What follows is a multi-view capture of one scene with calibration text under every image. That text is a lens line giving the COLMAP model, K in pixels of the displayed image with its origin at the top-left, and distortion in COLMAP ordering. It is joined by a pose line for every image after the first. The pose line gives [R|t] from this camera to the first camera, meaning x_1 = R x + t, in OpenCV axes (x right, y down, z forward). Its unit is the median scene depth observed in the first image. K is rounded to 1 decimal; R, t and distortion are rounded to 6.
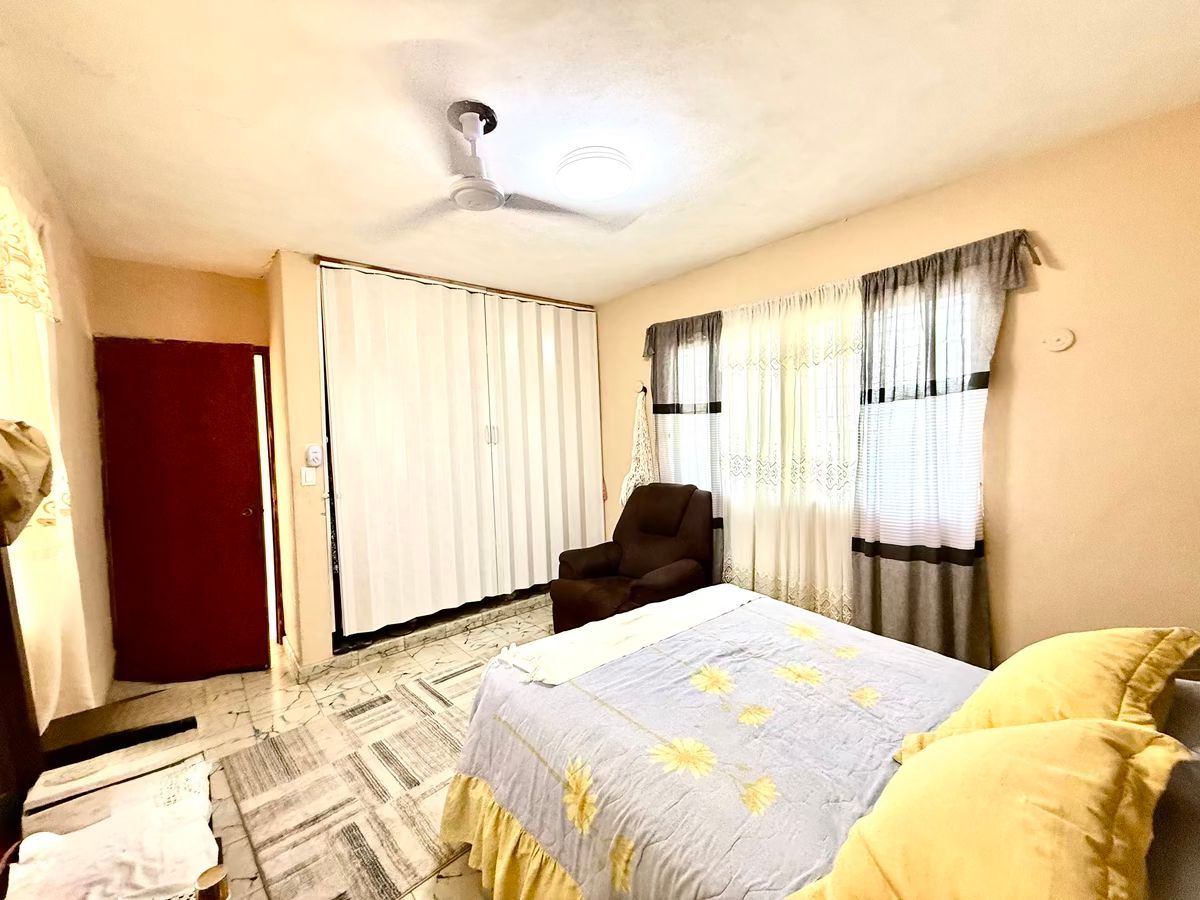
lens RADIAL K [[485.0, 0, 601.1], [0, 485.0, 453.7], [0, 0, 1]] dist [0.001178, -0.000012]
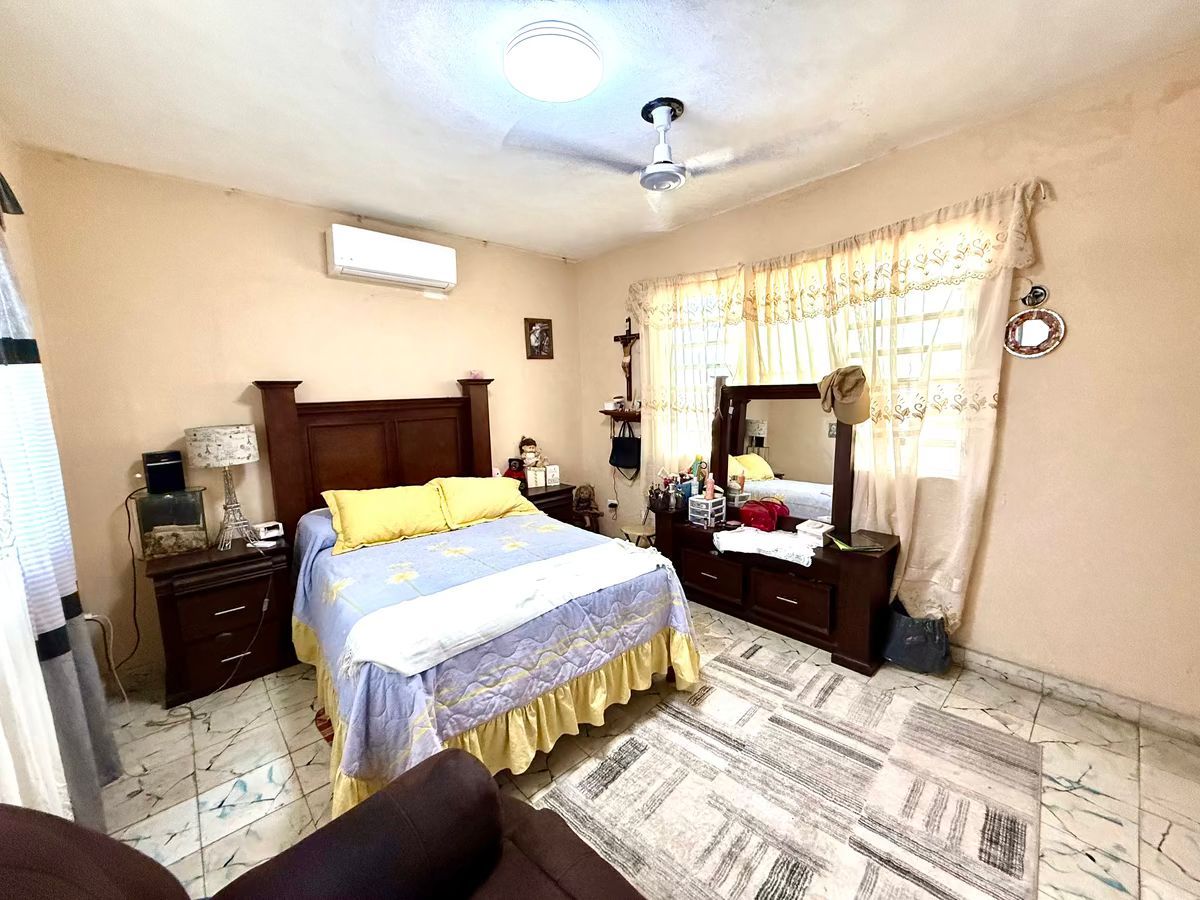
lens RADIAL K [[485.0, 0, 601.2], [0, 485.0, 452.5], [0, 0, 1]] dist [0.001178, -0.000012]
pose [[-0.997694, 0.066508, -0.013563, -0.035526], [0.063361, 0.984203, 0.165319, -0.067345], [0.024344, 0.164078, -0.986147, 1.704904]]
